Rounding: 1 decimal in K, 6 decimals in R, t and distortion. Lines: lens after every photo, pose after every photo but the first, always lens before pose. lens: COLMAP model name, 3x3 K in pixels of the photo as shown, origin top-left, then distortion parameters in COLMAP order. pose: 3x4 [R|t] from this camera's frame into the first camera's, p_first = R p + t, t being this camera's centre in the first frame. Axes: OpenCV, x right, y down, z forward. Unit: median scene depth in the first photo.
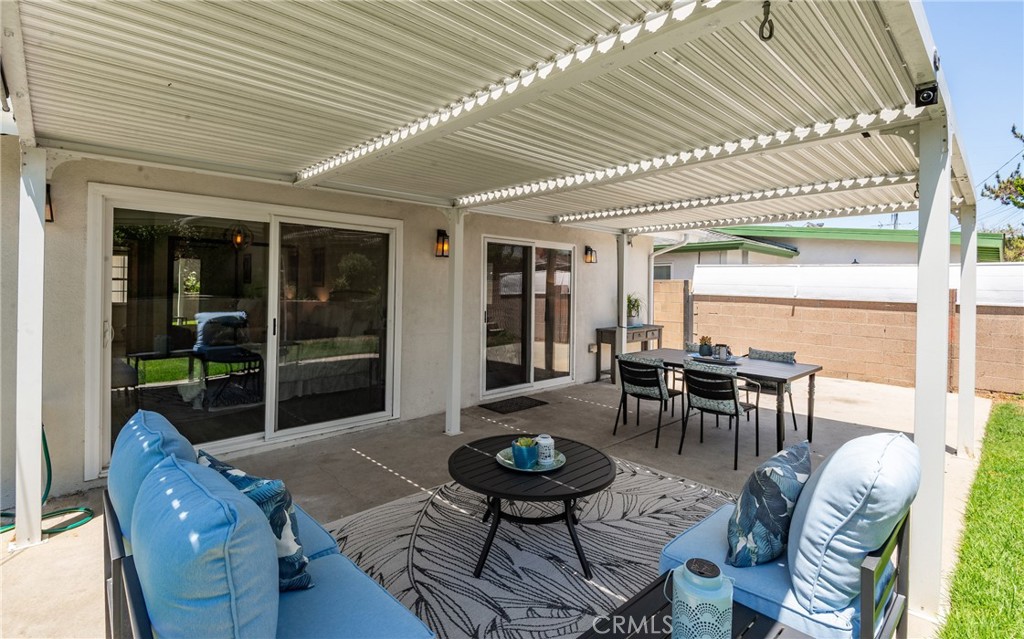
lens RADIAL K [[478.5, 0, 502.5], [0, 478.5, 285.7], [0, 0, 1]] dist [-0.003873, -0.002190]
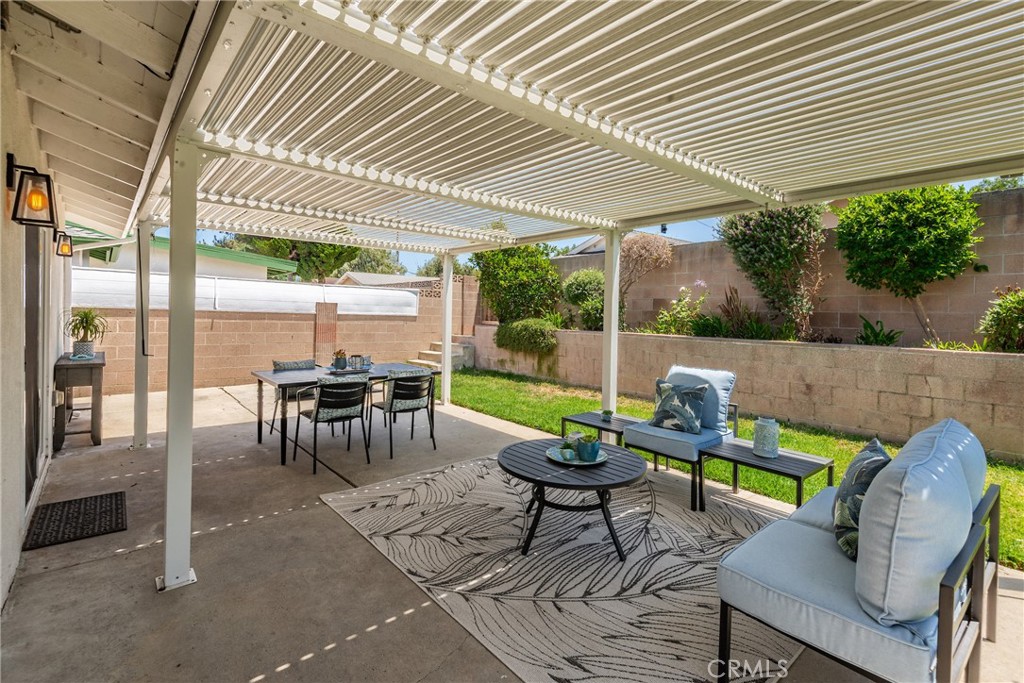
lens RADIAL K [[480.0, 0, 508.2], [0, 480.0, 322.3], [0, 0, 1]] dist [0.020100, -0.001185]
pose [[0.037964, -0.034977, 0.998667, -0.940557], [-0.018272, 0.999196, 0.035690, 0.009739], [-0.999112, -0.019602, 0.037294, 0.986676]]
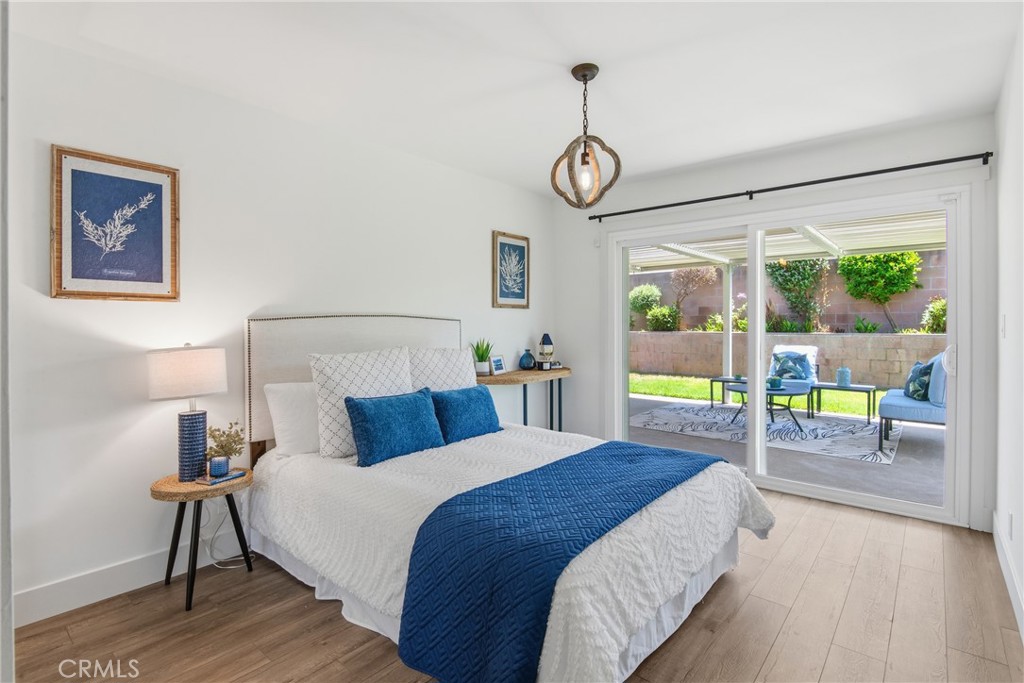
lens RADIAL K [[497.9, 0, 511.5], [0, 497.9, 335.6], [0, 0, 1]] dist [0.000506, -0.000230]
pose [[-0.122295, -0.036512, 0.991822, -1.808543], [-0.001461, 0.999329, 0.036608, 0.040643], [-0.992493, 0.003028, -0.122267, 2.157856]]
